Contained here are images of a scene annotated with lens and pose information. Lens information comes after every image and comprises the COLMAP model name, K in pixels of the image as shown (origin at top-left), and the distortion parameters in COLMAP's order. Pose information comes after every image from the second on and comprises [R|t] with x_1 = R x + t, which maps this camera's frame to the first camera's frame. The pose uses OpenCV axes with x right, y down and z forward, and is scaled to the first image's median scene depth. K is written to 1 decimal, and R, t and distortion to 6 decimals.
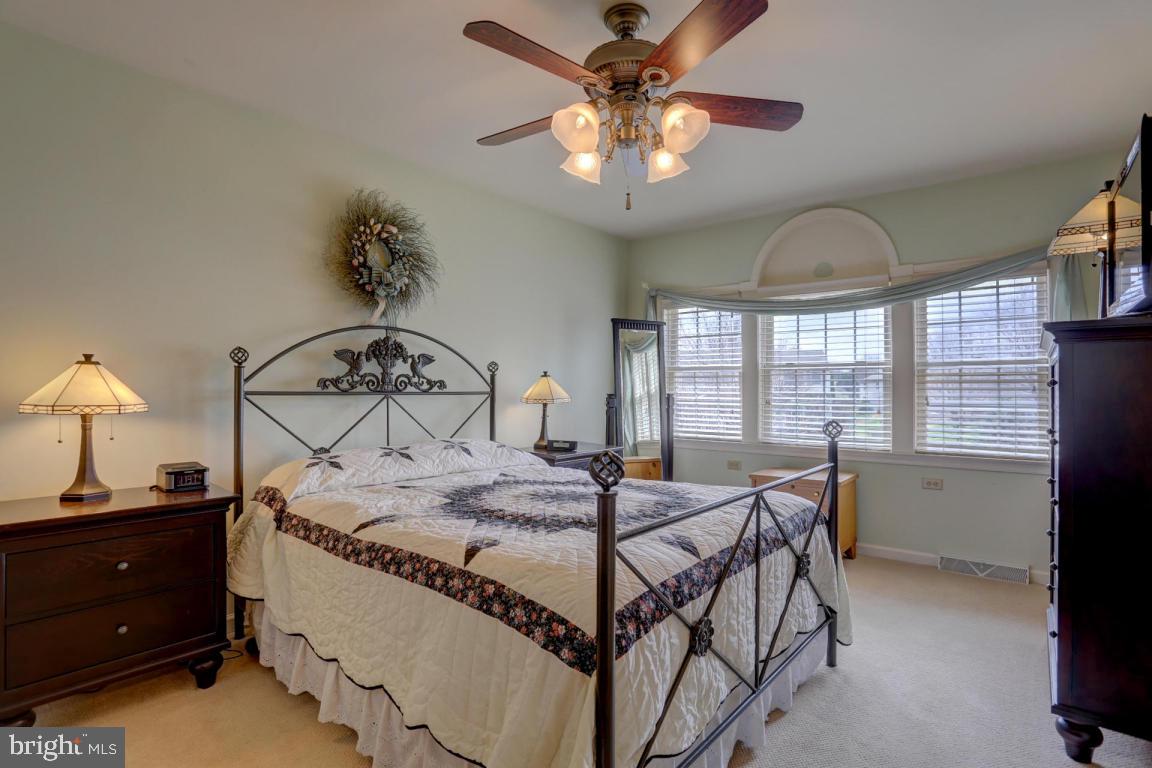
lens RADIAL K [[563.3, 0, 574.1], [0, 563.3, 384.4], [0, 0, 1]] dist [-0.050592, 0.013020]
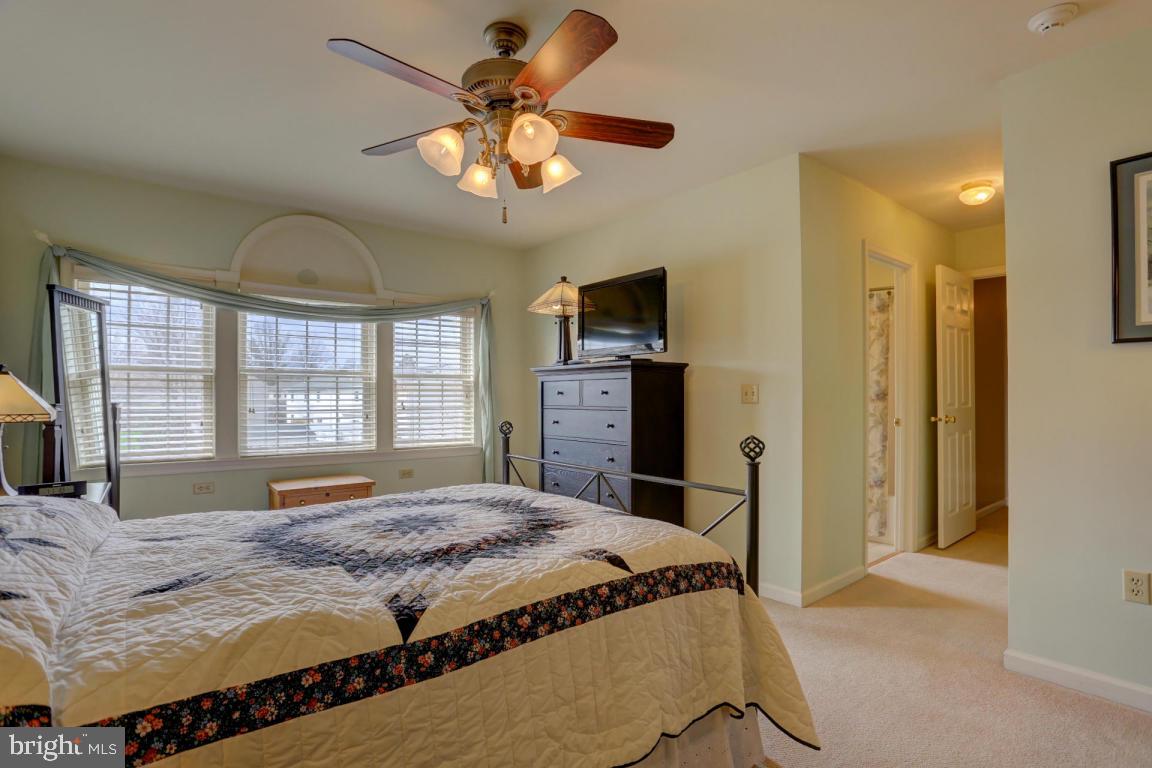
lens RADIAL K [[563.3, 0, 574.1], [0, 563.3, 390.8], [0, 0, 1]] dist [-0.050592, 0.013020]
pose [[0.205088, 0.007473, 0.978715, -0.507406], [-0.007292, 0.999955, -0.006107, 0.002364], [-0.978716, -0.005884, 0.205133, 0.377749]]
